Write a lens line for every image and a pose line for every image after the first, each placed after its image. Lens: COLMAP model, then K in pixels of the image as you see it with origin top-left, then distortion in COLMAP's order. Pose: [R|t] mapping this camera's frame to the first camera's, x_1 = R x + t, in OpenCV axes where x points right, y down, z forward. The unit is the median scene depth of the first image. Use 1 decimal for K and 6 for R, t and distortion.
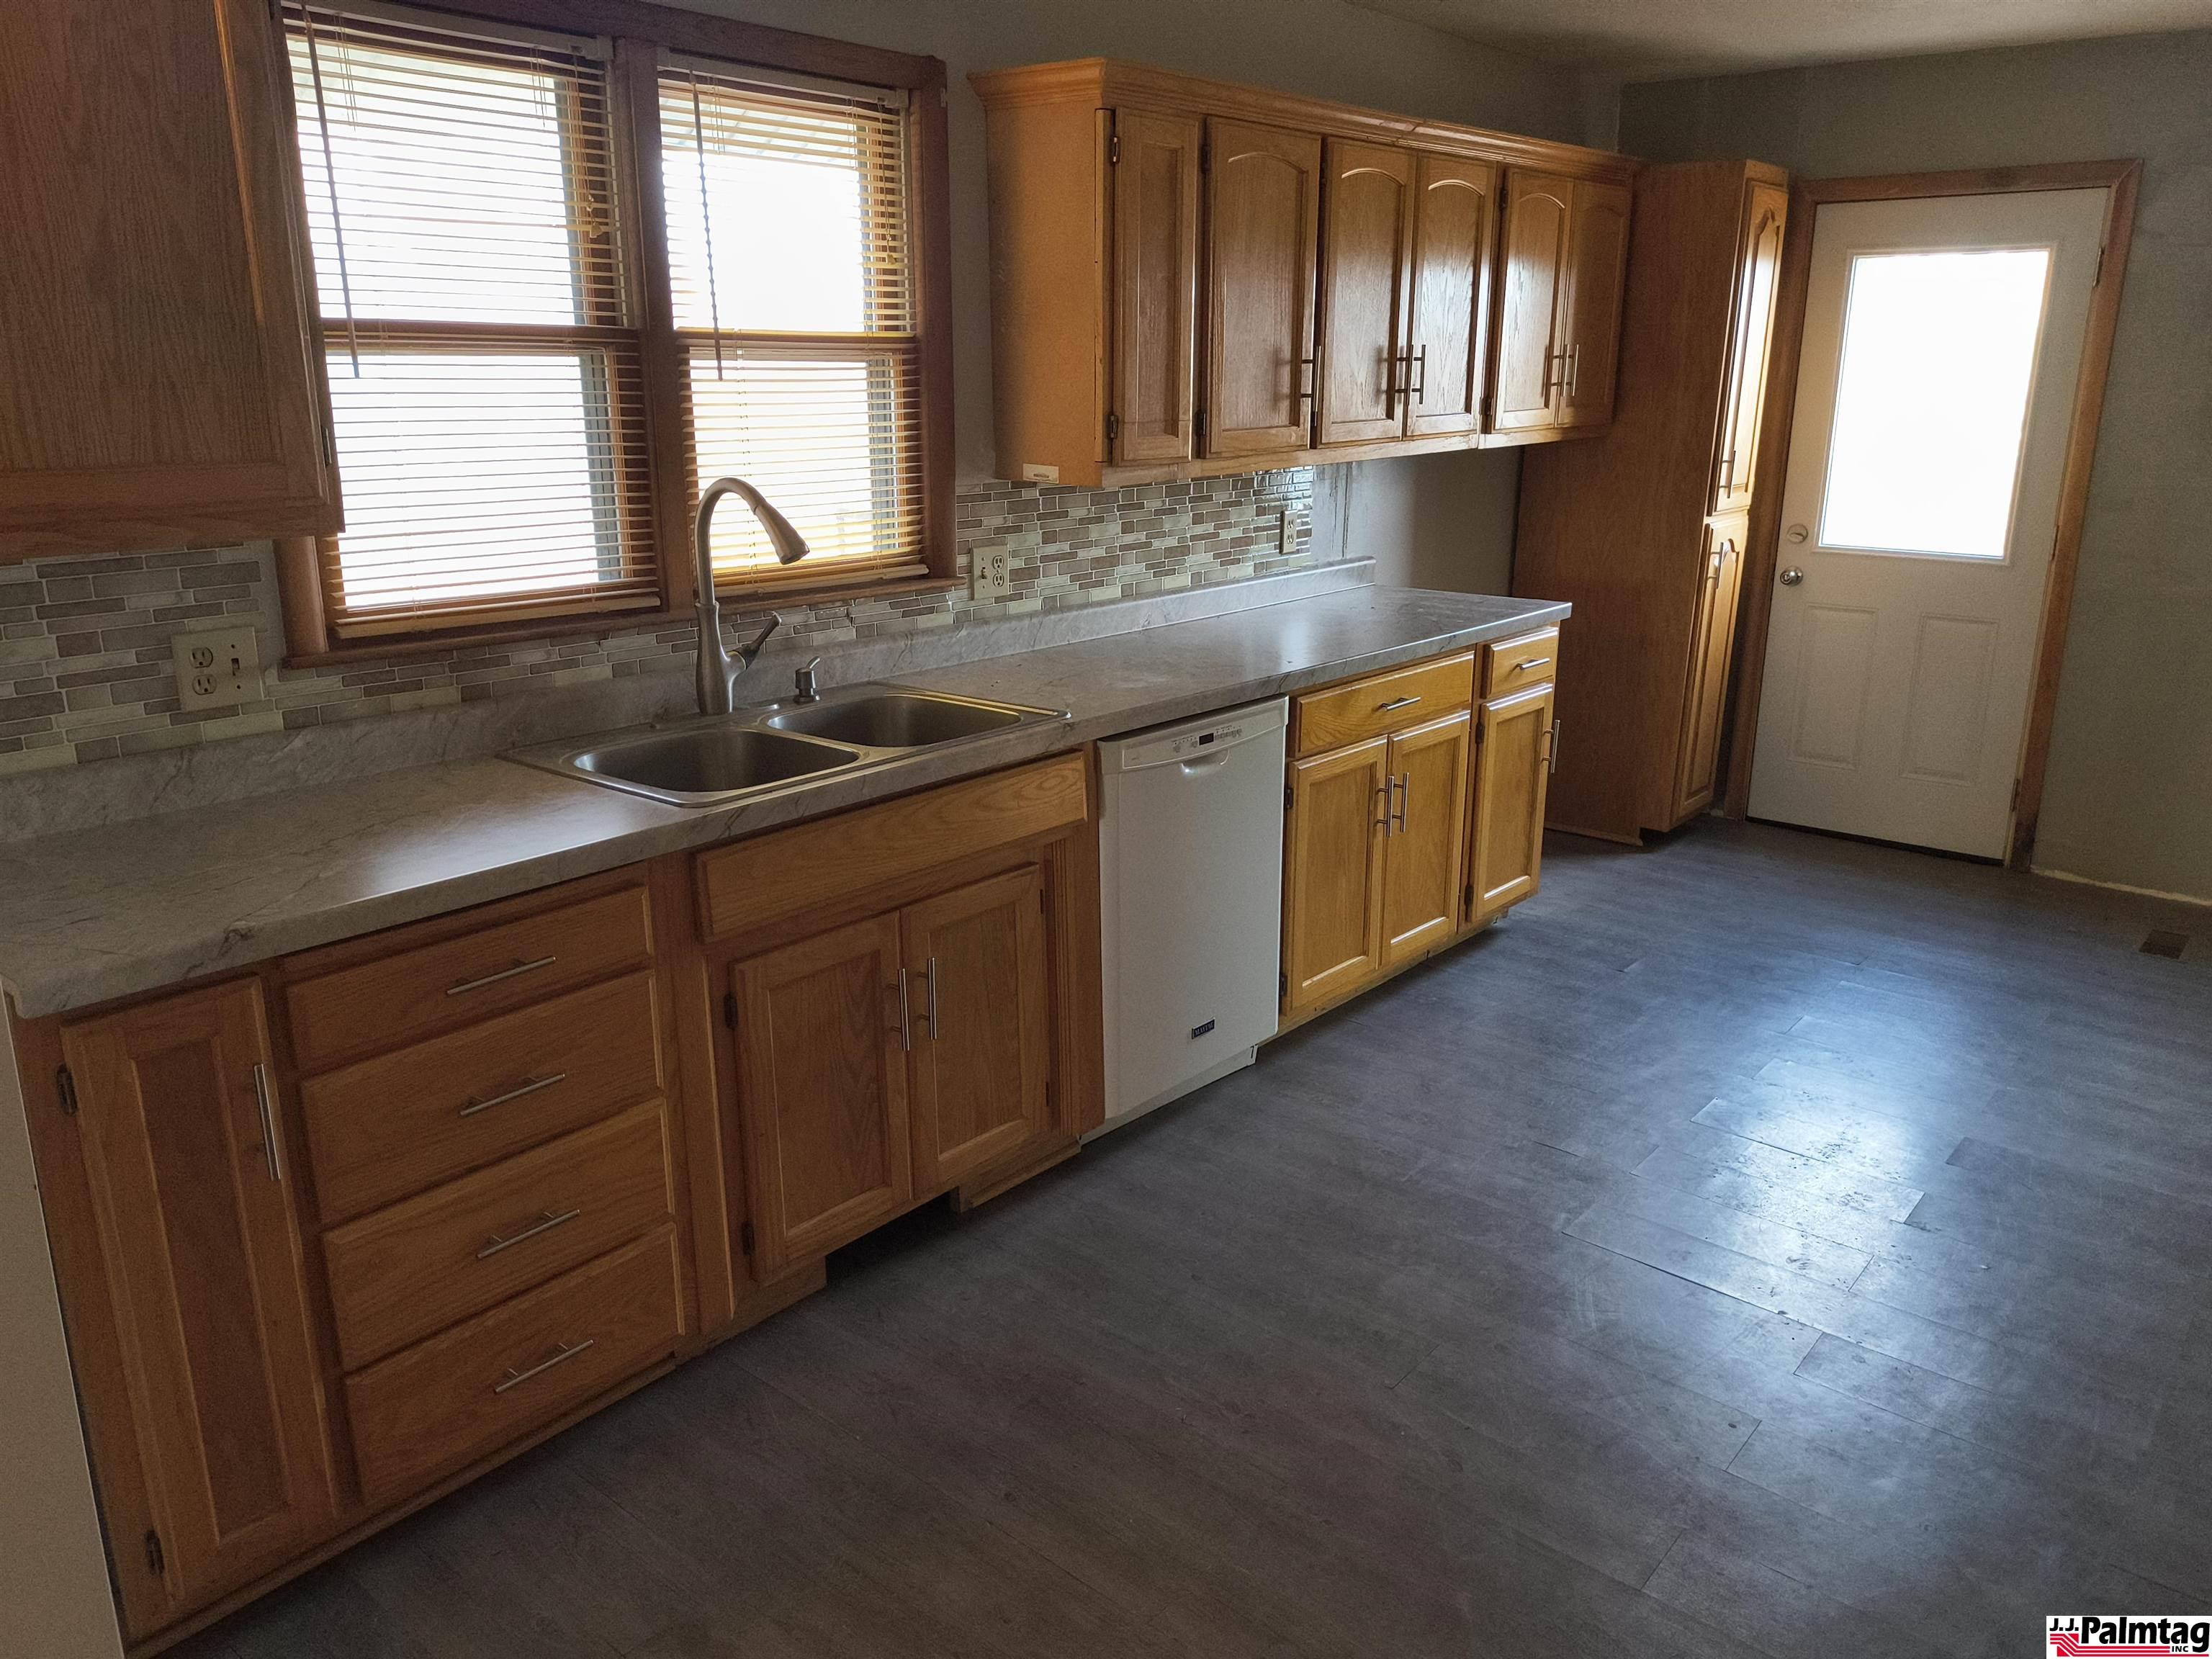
lens RADIAL K [[1599.2, 0, 1110.8], [0, 1599.2, 830.0], [0, 0, 1]] dist [0.051071, -0.063277]
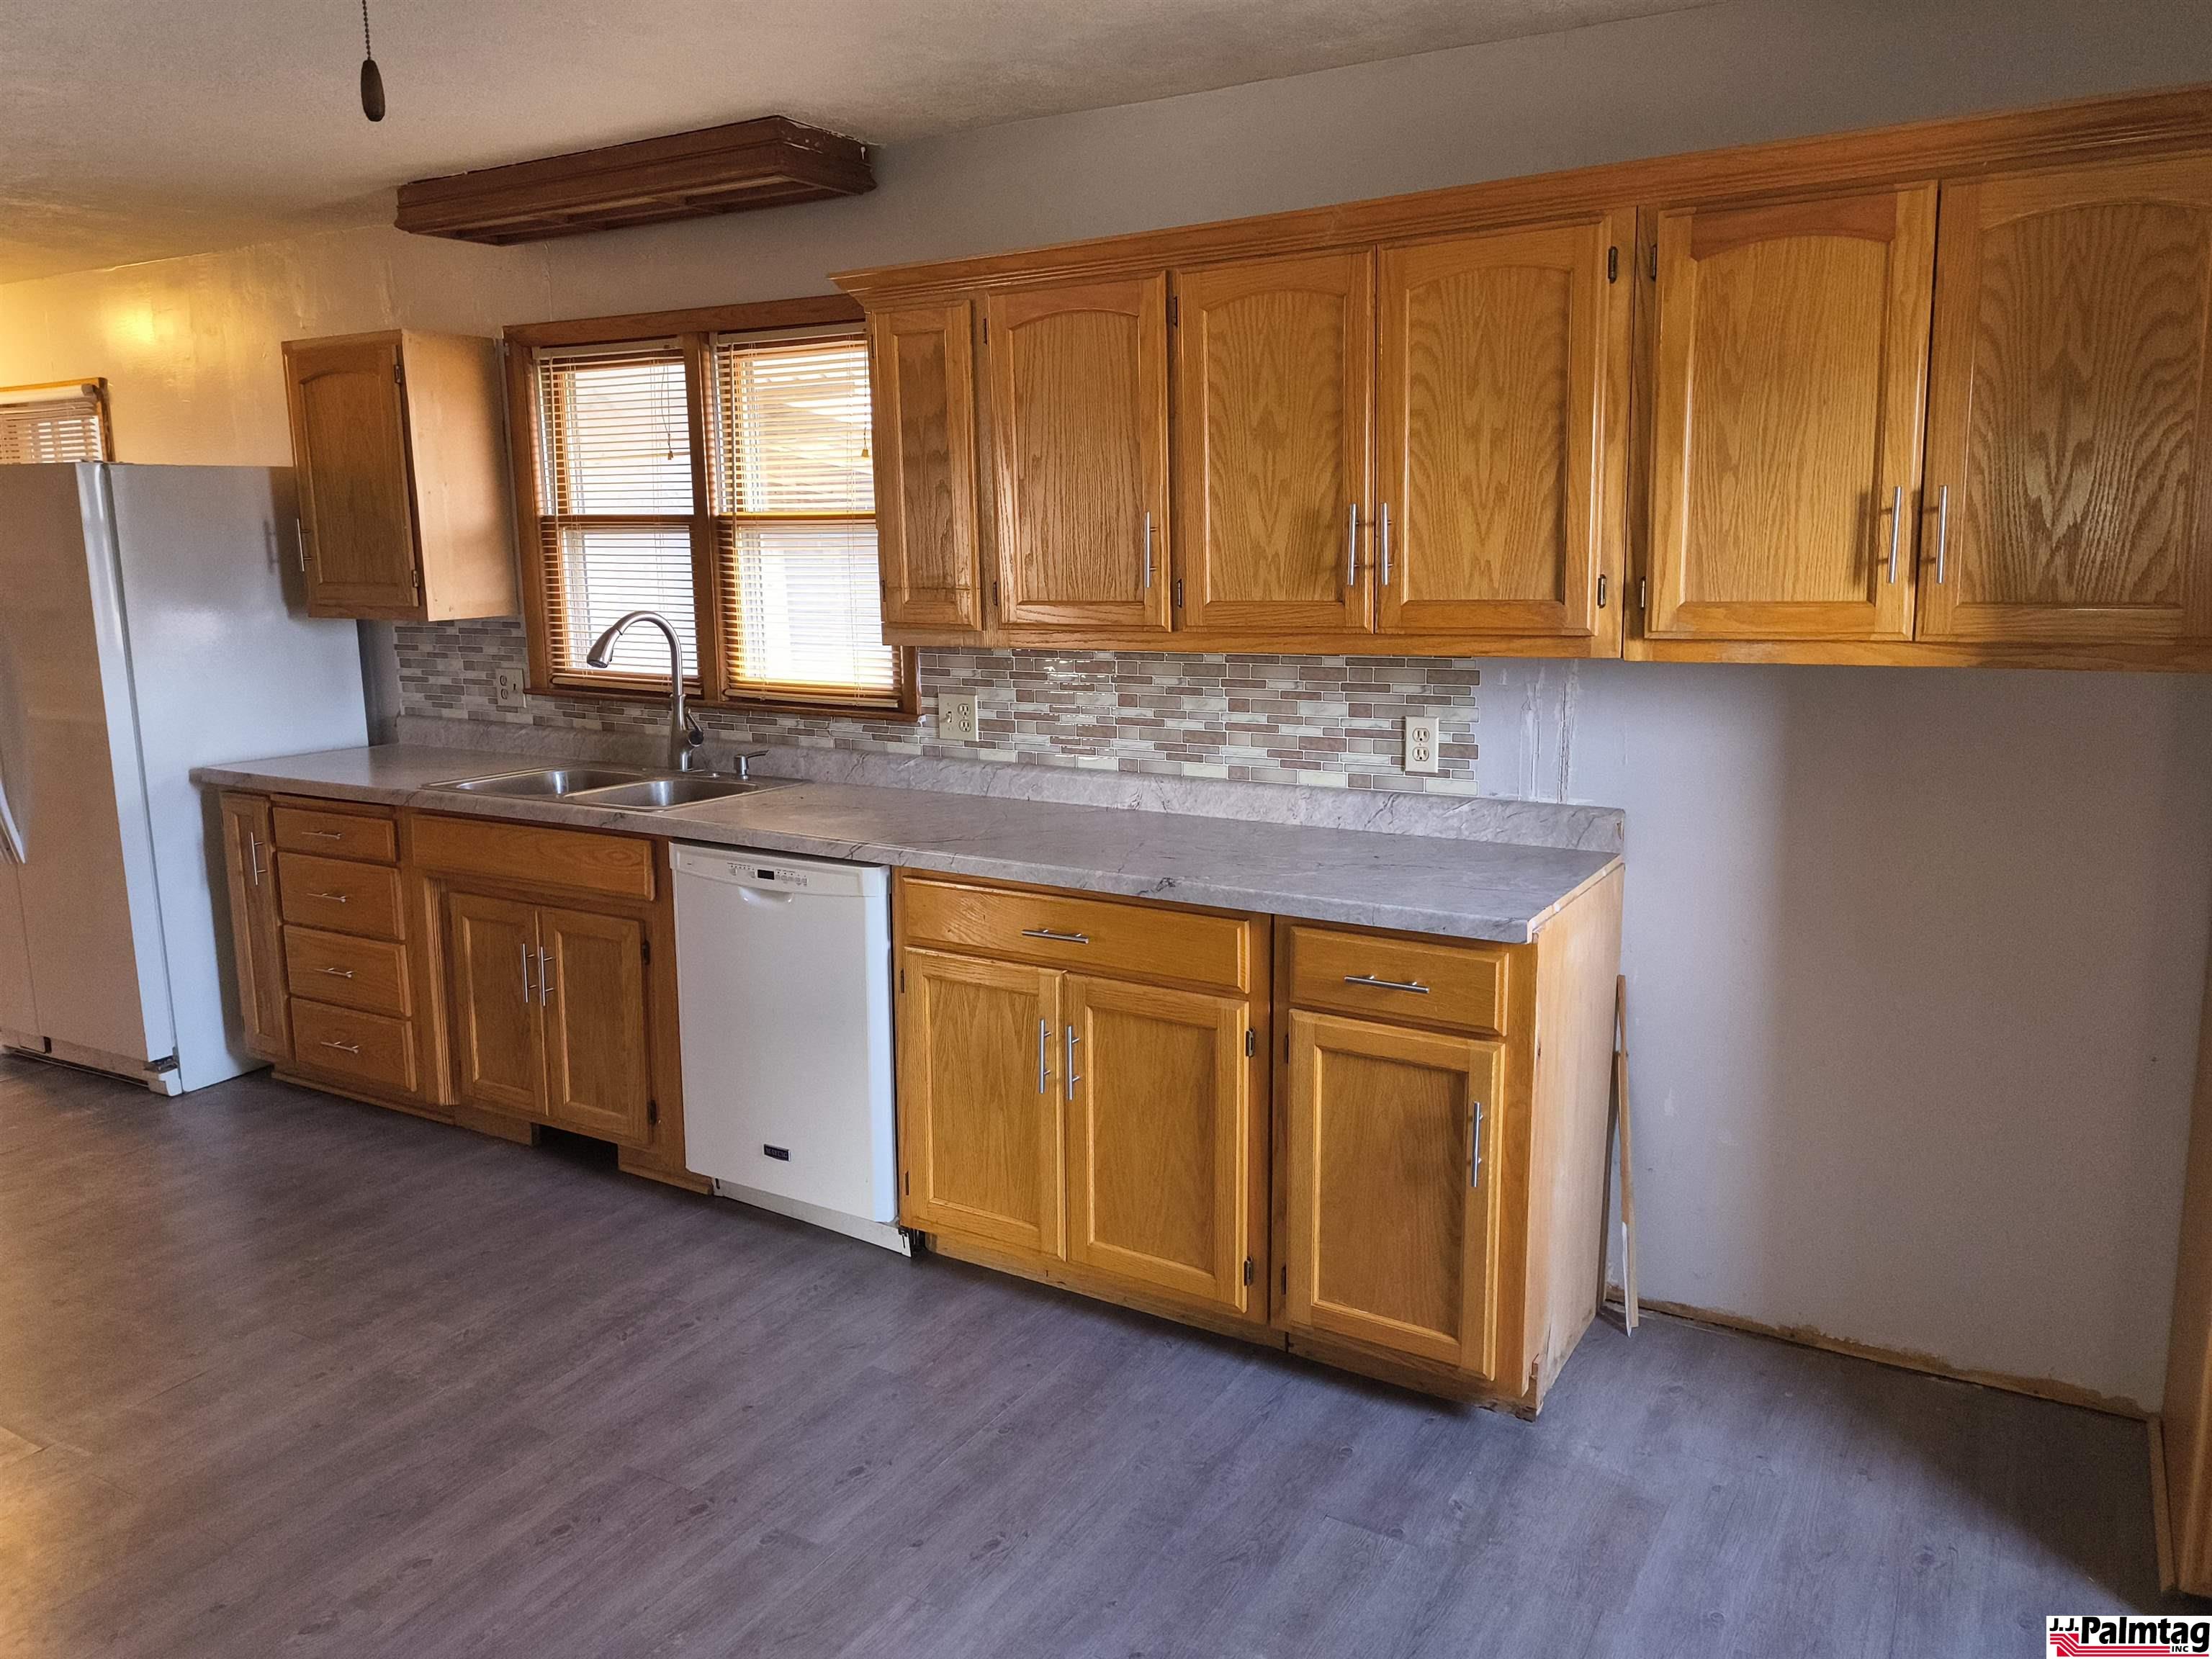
lens RADIAL K [[1599.2, 0, 1112.8], [0, 1599.2, 807.9], [0, 0, 1]] dist [0.051071, -0.063277]
pose [[0.161259, 0.174313, -0.971396, 1.292749], [-0.257044, 0.957726, 0.129189, -0.342321], [0.952850, 0.228859, 0.199248, 1.132203]]
